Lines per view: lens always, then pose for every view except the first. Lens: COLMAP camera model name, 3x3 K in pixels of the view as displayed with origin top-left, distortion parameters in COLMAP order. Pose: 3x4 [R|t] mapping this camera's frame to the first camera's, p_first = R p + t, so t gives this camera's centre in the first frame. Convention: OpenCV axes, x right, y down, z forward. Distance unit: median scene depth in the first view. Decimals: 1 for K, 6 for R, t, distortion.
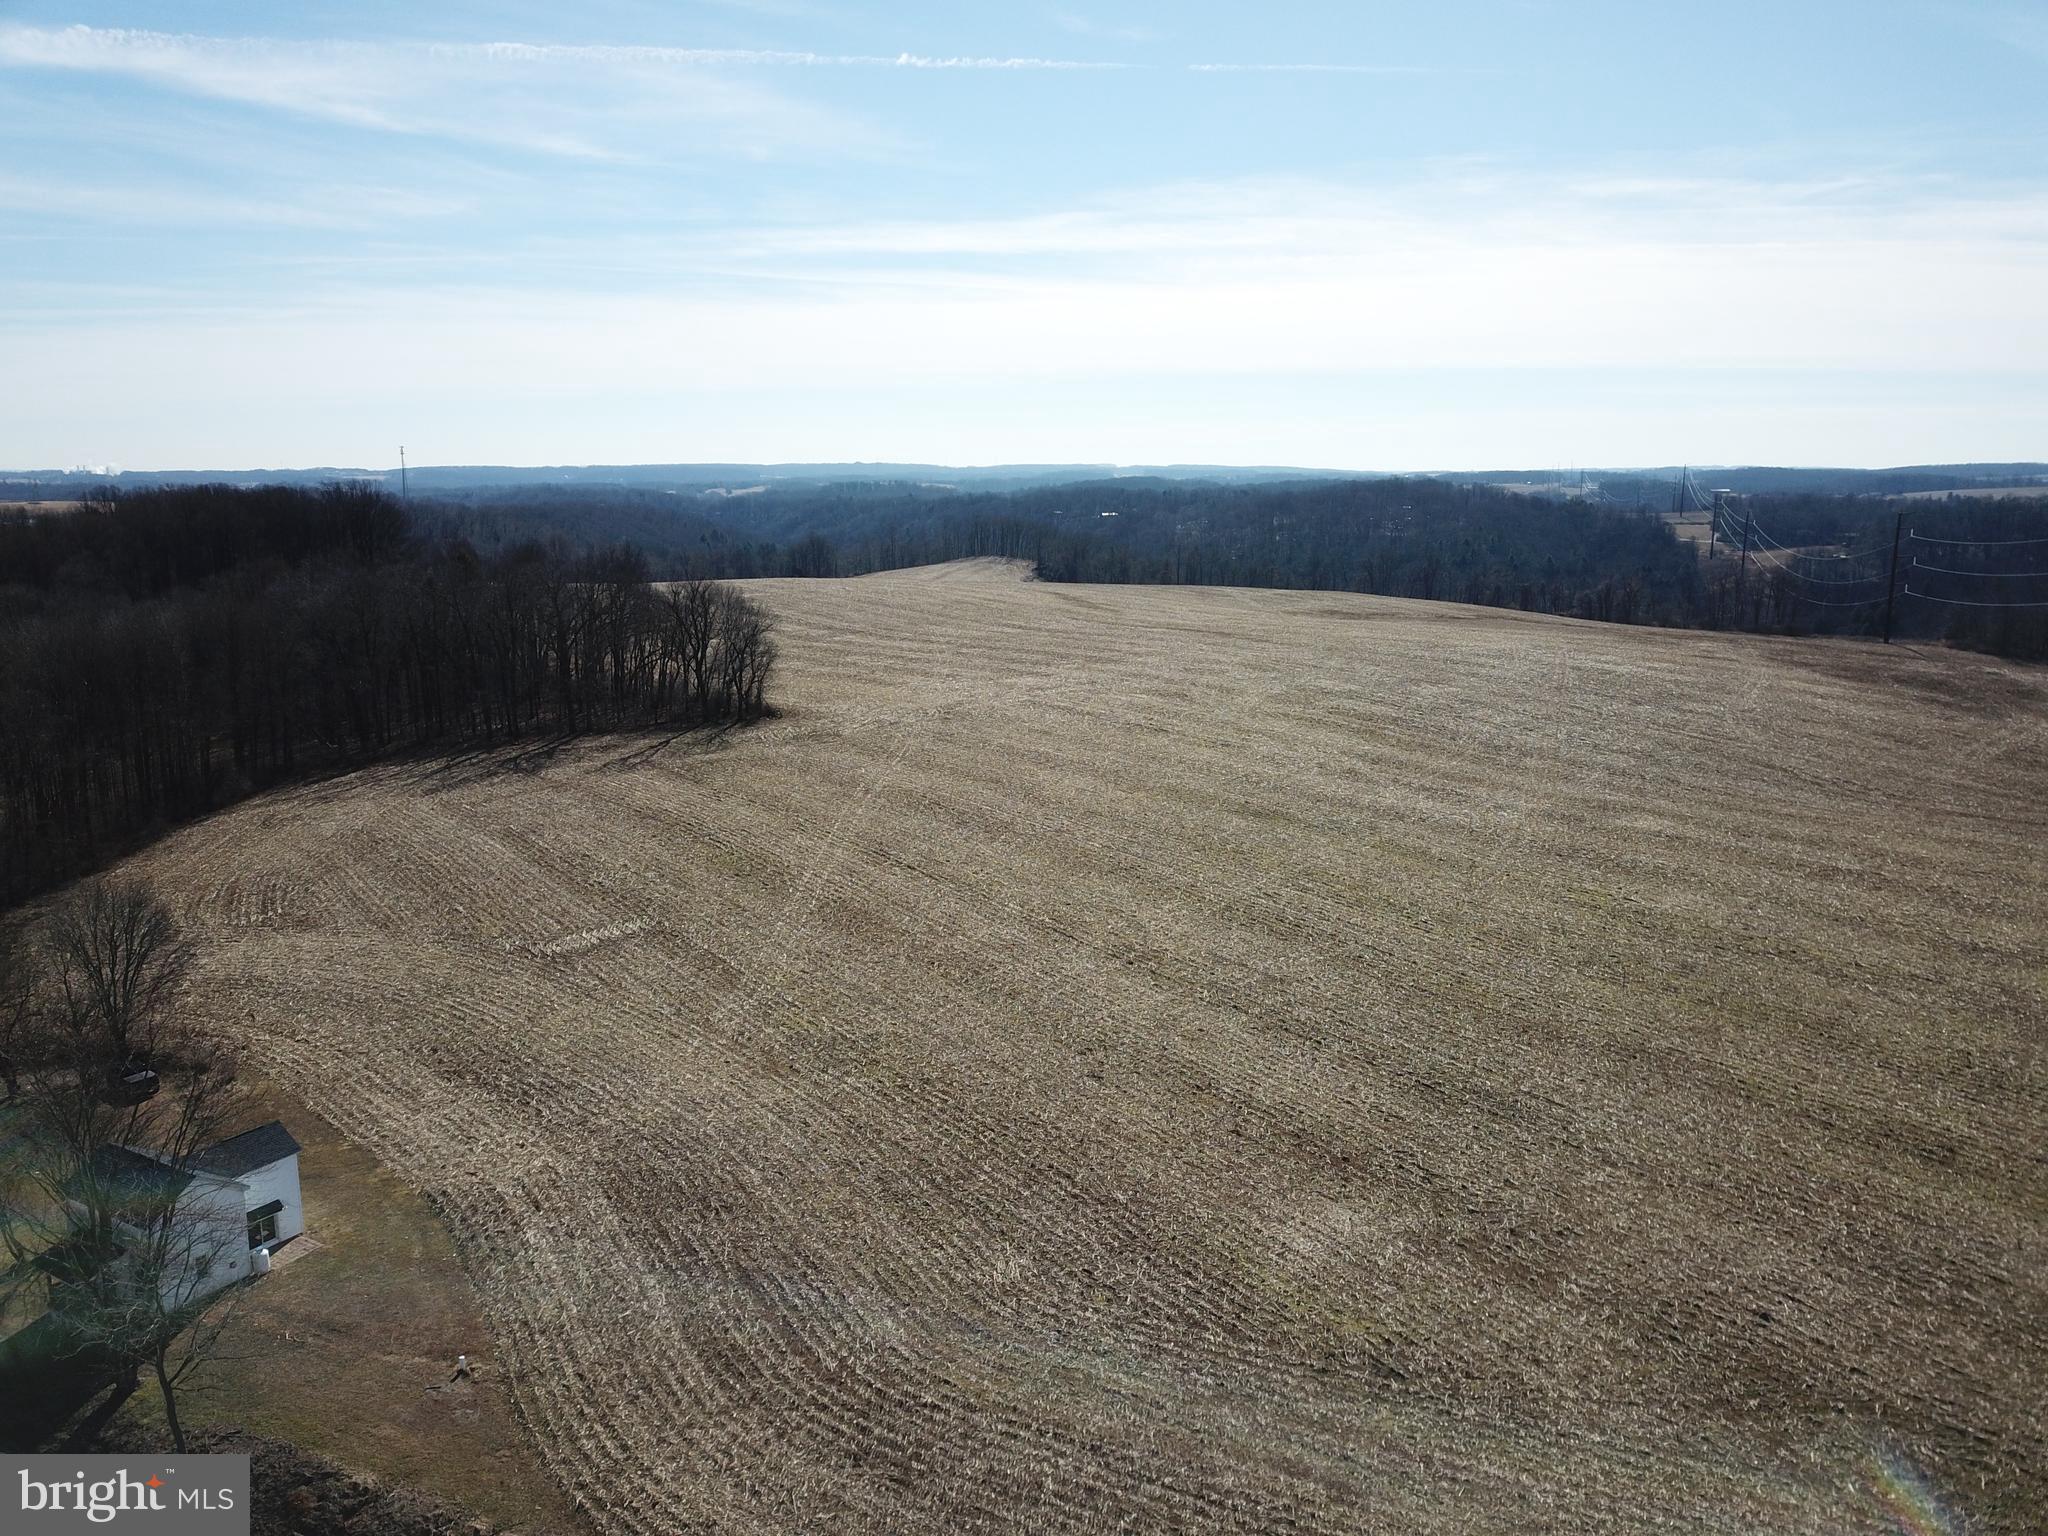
lens RADIAL K [[1567.9, 0, 1024.0], [0, 1567.9, 768.0], [0, 0, 1]] dist [0.015064, -0.099777]
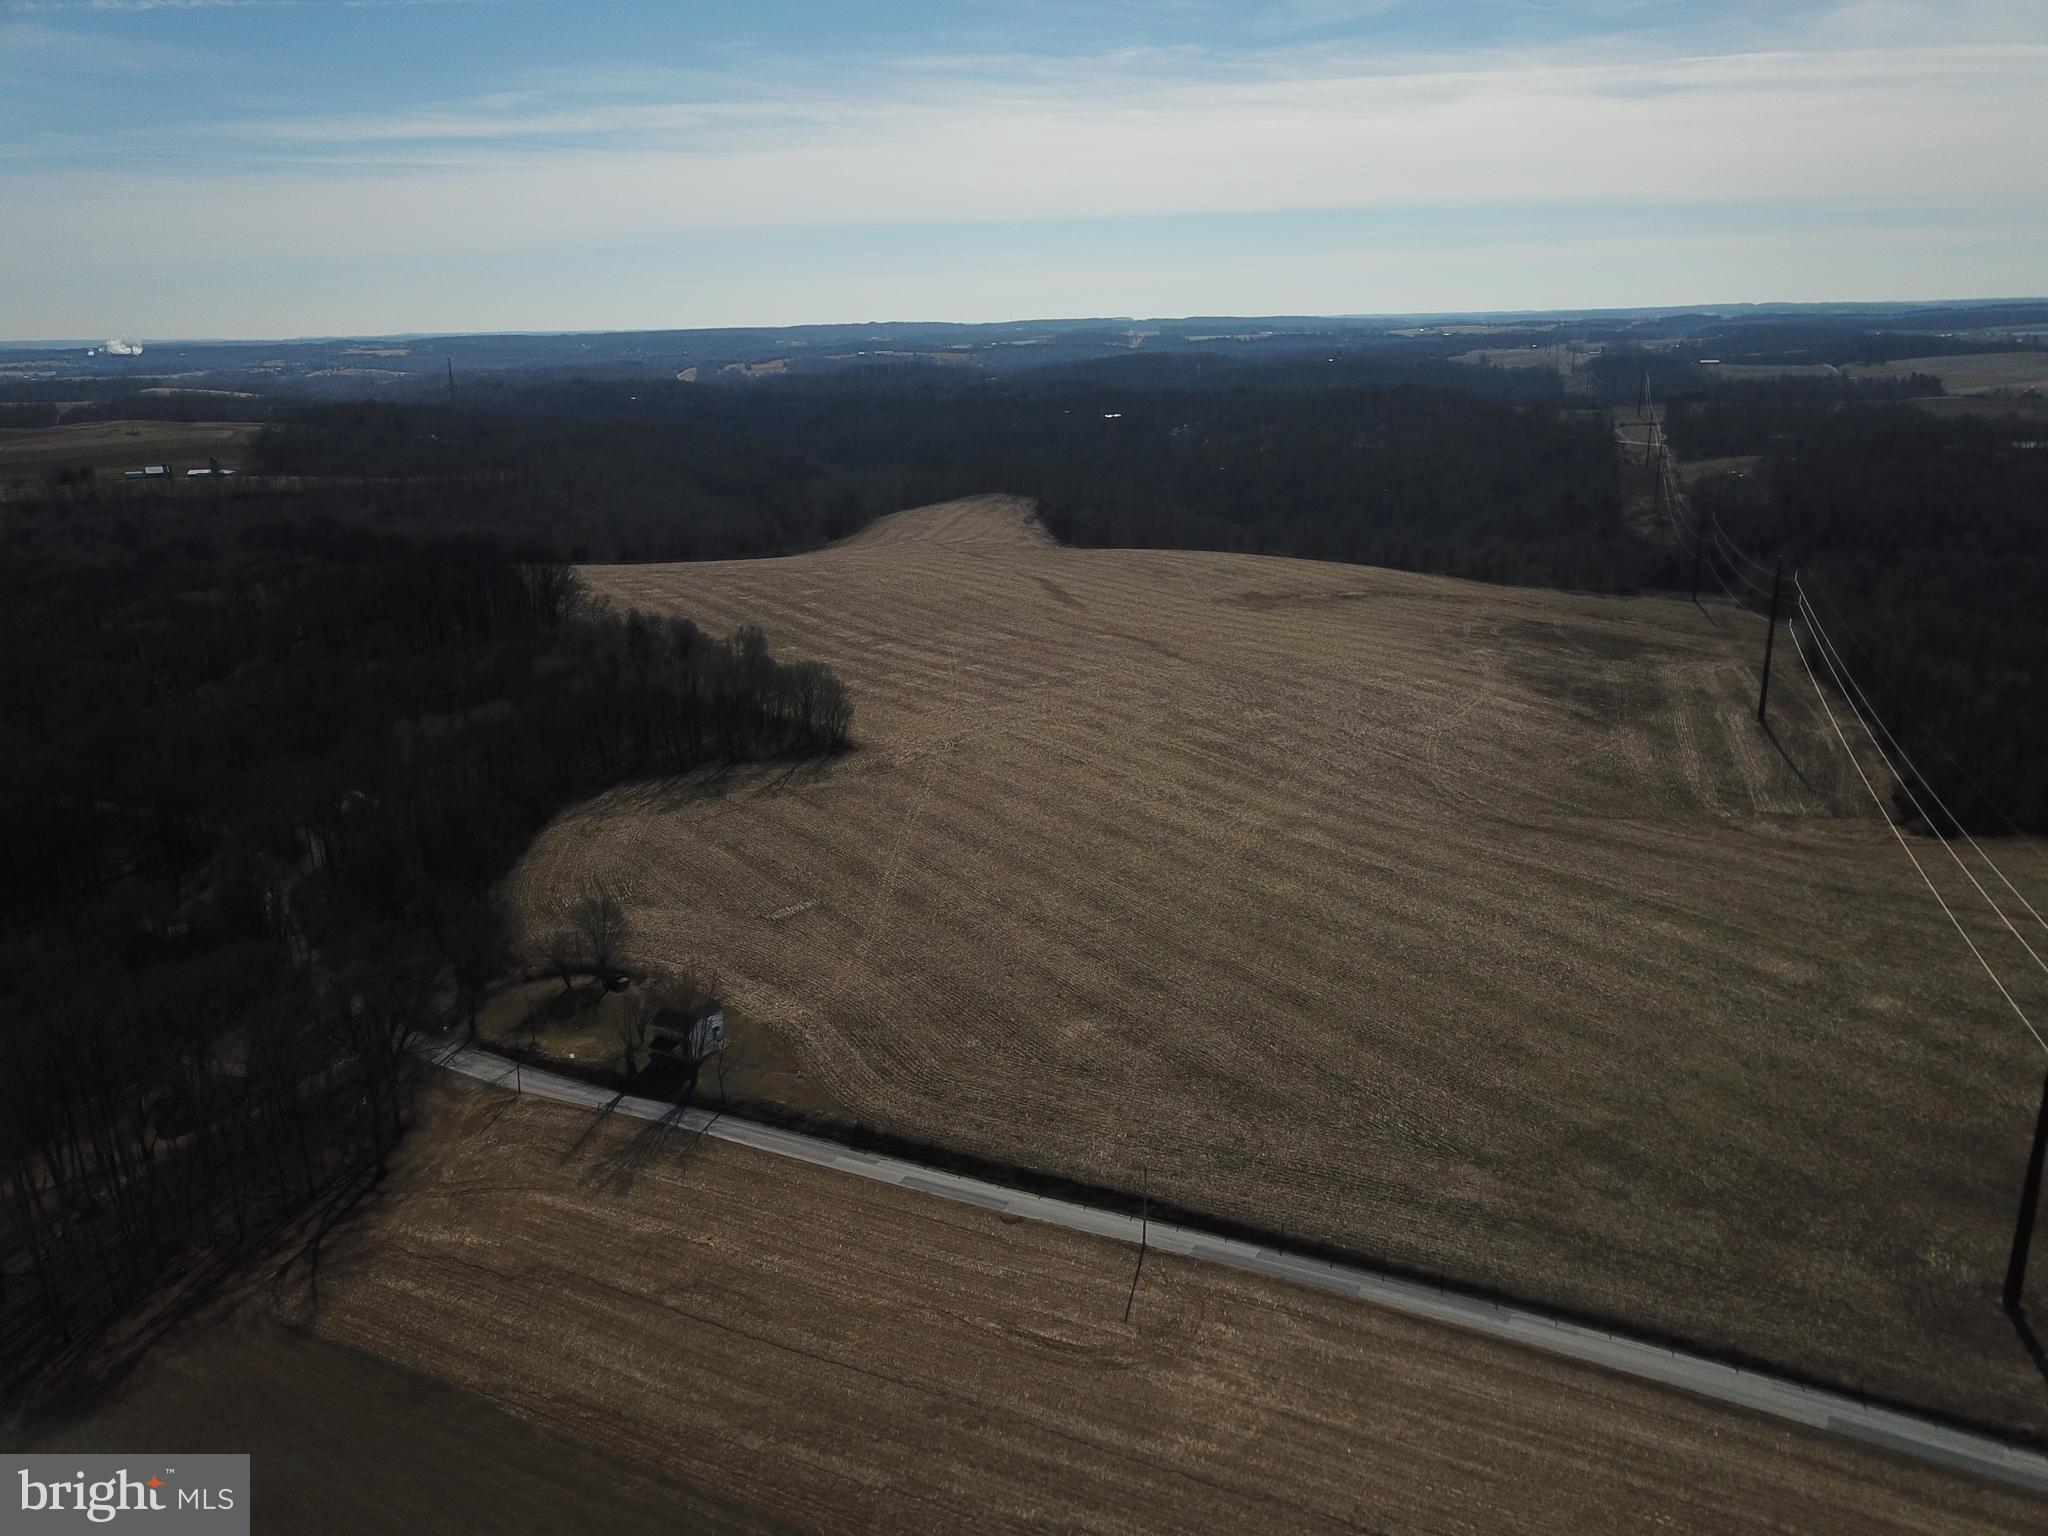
lens RADIAL K [[1567.9, 0, 1024.0], [0, 1567.9, 768.0], [0, 0, 1]] dist [0.015064, -0.099777]
pose [[0.999718, -0.017386, -0.016165, 0.055053], [0.018826, 0.995424, 0.093689, -0.182129], [0.014462, -0.093967, 0.995470, -0.728227]]
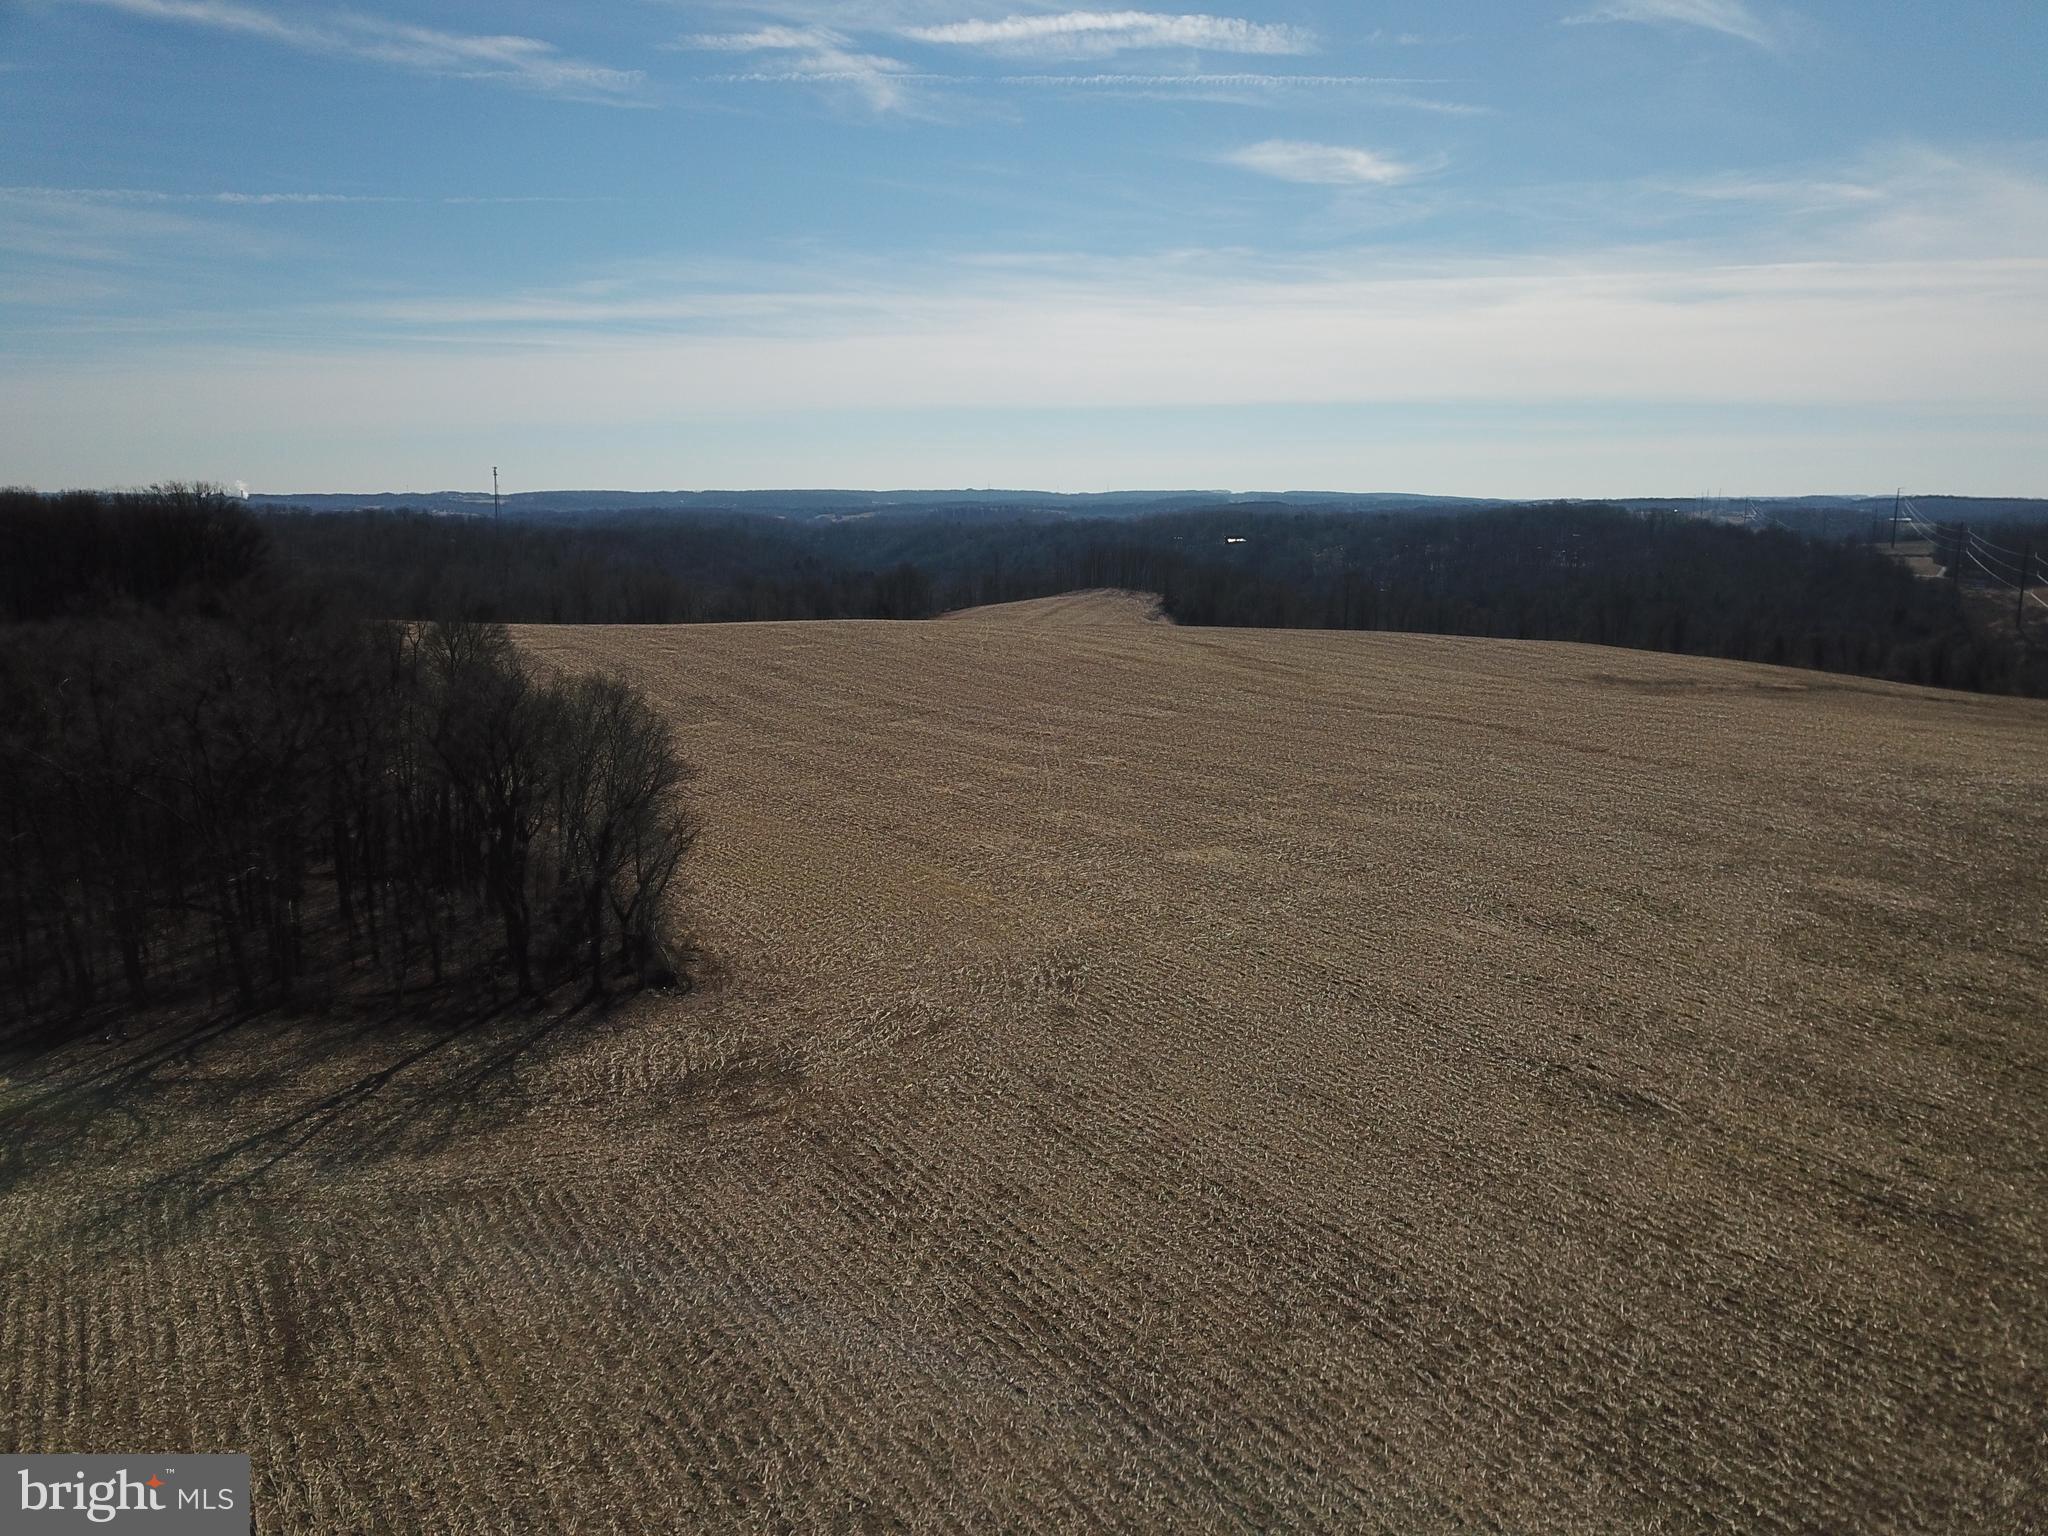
lens RADIAL K [[1540.6, 0, 1020.2], [0, 1540.6, 764.8], [0, 0, 1]] dist [0.010915, -0.004411]
pose [[0.997352, 0.015843, -0.070980, -0.035045], [-0.017027, 0.999725, -0.016111, -0.097921], [0.070705, 0.017277, 0.997348, 0.625031]]
